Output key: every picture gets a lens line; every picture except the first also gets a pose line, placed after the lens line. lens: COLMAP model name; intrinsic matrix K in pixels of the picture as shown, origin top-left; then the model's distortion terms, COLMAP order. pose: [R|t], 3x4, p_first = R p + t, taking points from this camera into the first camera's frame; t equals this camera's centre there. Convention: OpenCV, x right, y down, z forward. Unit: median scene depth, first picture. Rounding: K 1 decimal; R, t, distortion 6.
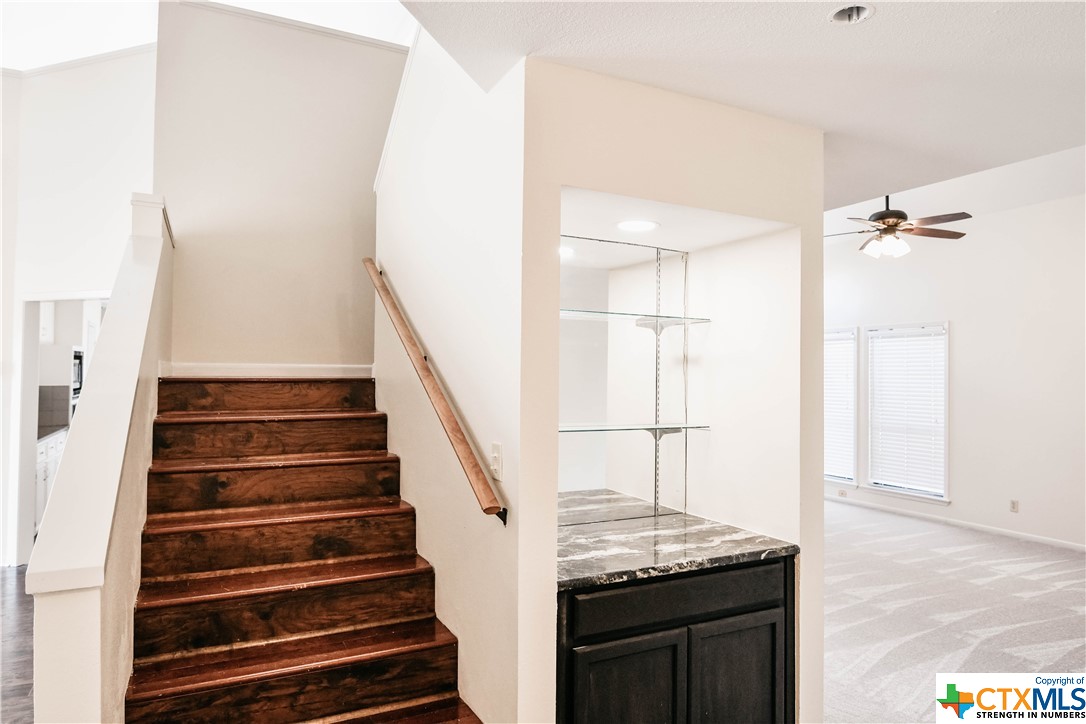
lens RADIAL K [[667.4, 0, 541.9], [0, 667.4, 355.3], [0, 0, 1]] dist [-0.004790, -0.007586]
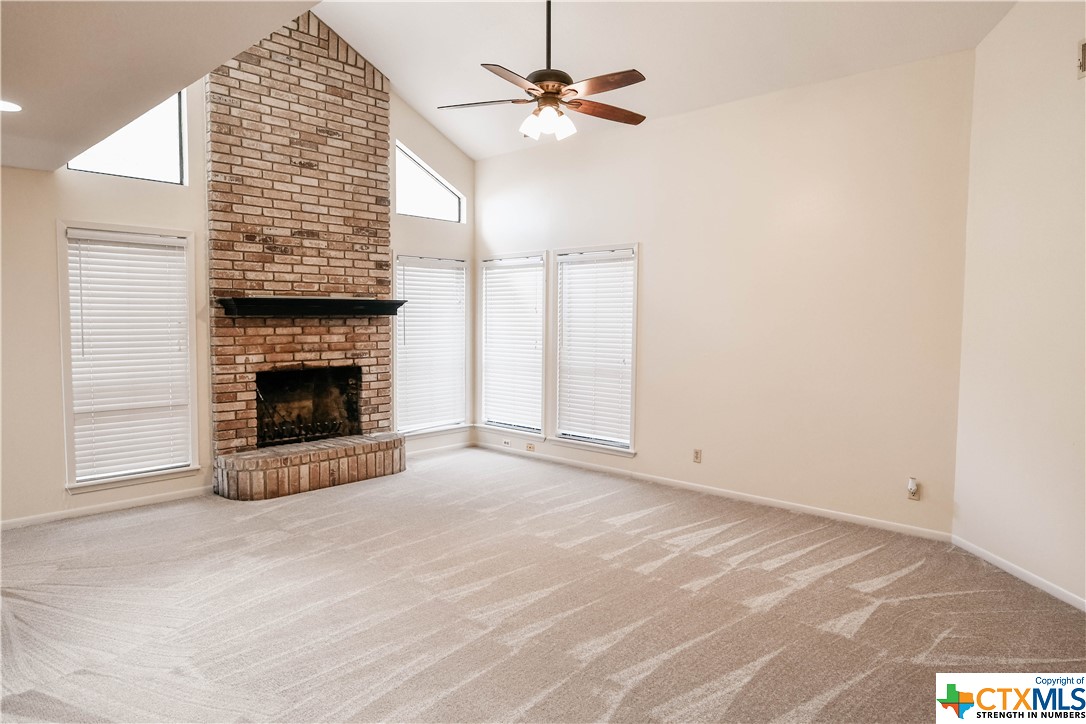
lens RADIAL K [[667.4, 0, 541.9], [0, 667.4, 355.3], [0, 0, 1]] dist [-0.004790, -0.007586]
pose [[0.937403, -0.023317, 0.347466, 0.260758], [-0.007086, 0.996272, 0.085974, 0.024651], [-0.348175, -0.083054, 0.933743, 0.313800]]
